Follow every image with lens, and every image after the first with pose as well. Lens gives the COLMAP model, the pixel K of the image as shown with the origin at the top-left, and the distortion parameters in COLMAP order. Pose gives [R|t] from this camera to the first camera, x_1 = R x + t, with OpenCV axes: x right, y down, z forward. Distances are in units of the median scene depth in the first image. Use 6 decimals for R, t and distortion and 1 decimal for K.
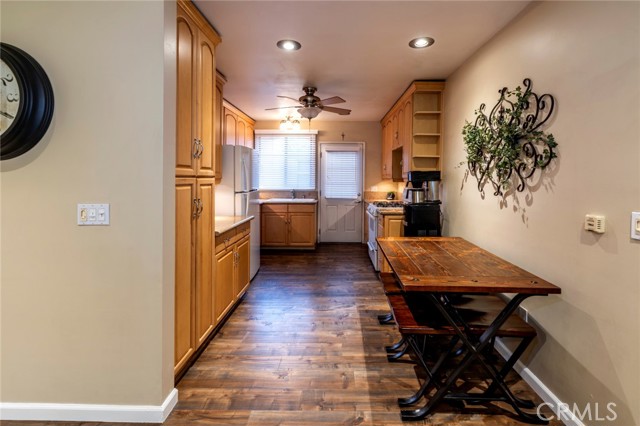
lens RADIAL K [[283.0, 0, 348.0], [0, 283.0, 181.6], [0, 0, 1]] dist [-0.001770, -0.000274]
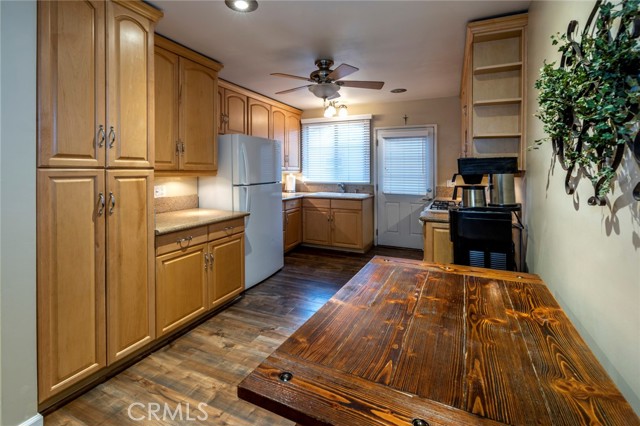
lens RADIAL K [[283.0, 0, 316.9], [0, 283.0, 170.2], [0, 0, 1]] dist [-0.001770, -0.000274]
pose [[0.889926, -0.003920, -0.456089, 0.220486], [-0.002252, 0.999913, -0.012988, -0.000302], [0.456100, 0.012586, 0.889839, 0.253876]]
